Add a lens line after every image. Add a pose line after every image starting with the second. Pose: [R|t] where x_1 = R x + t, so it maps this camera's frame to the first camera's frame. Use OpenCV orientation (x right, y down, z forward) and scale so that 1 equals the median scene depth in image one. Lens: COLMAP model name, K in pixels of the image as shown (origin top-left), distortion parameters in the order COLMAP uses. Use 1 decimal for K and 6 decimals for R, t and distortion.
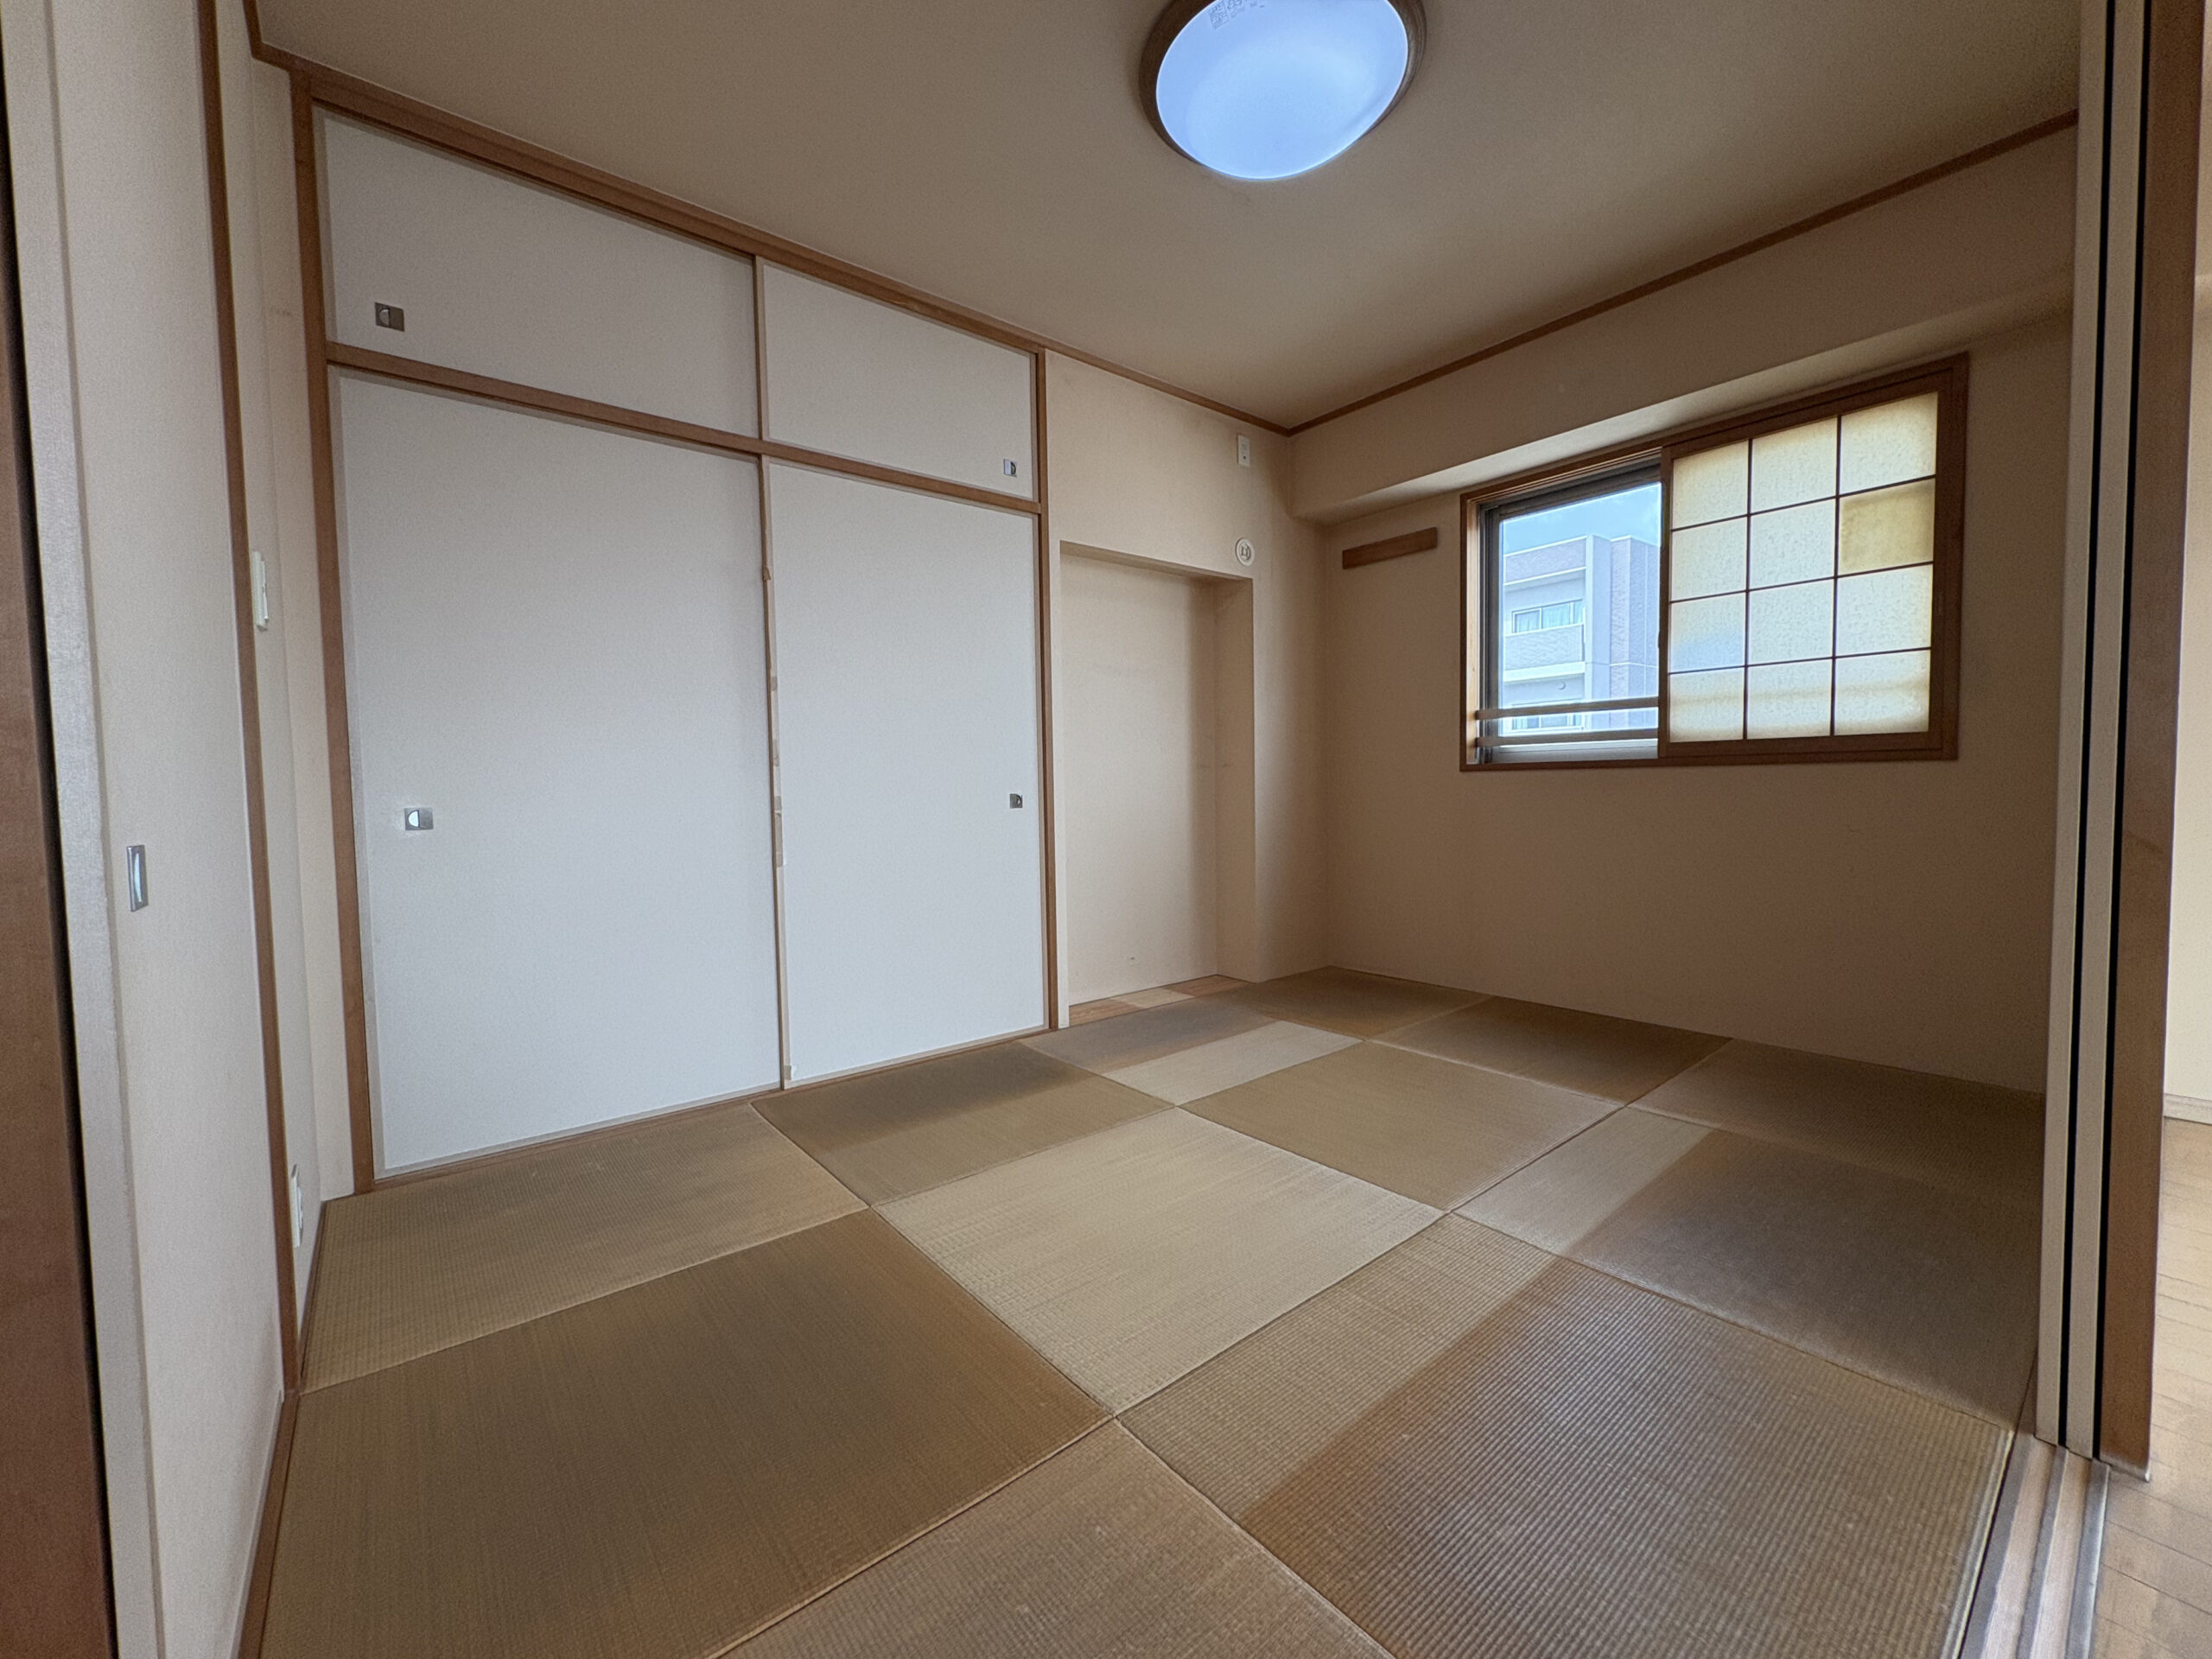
lens RADIAL K [[879.0, 0, 1104.2], [0, 879.0, 823.7], [0, 0, 1]] dist [-0.000895, -0.000744]
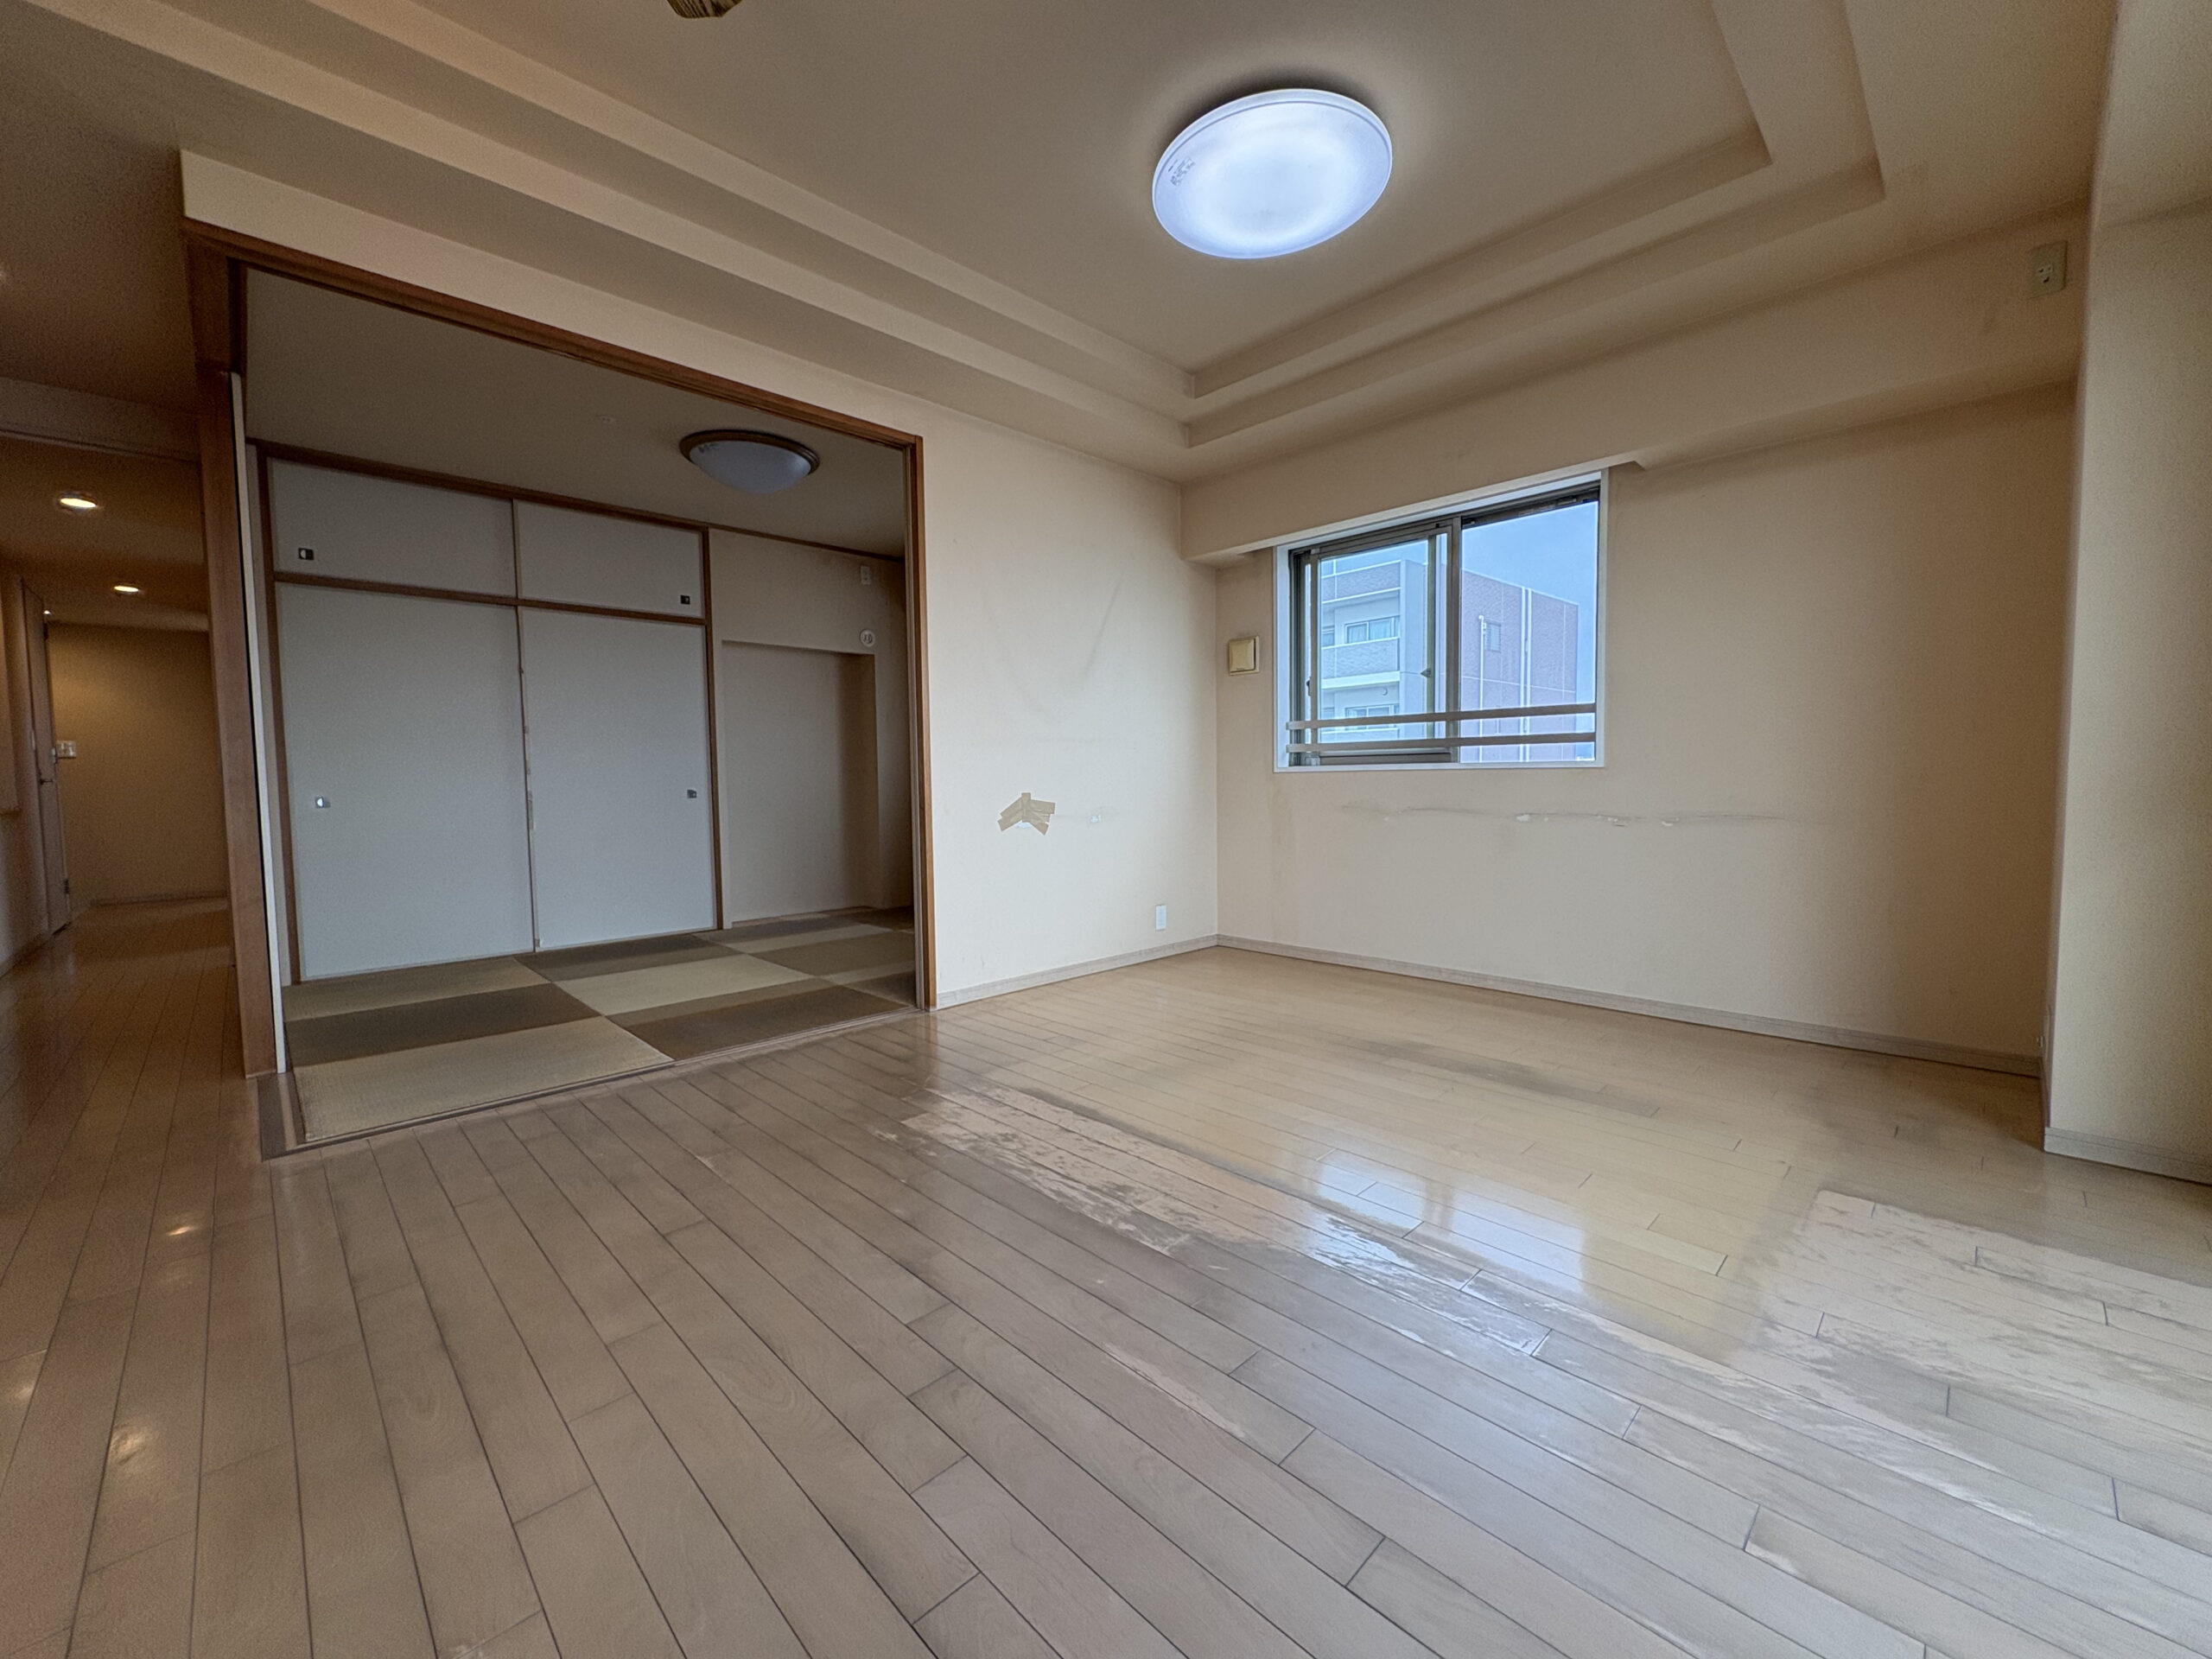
lens RADIAL K [[879.0, 0, 1106.7], [0, 879.0, 821.5], [0, 0, 1]] dist [-0.000895, -0.000744]
pose [[0.995429, -0.000583, 0.095499, 0.641440], [-0.000053, 0.999978, 0.006662, 0.019277], [-0.095501, -0.006636, 0.995407, -0.923089]]
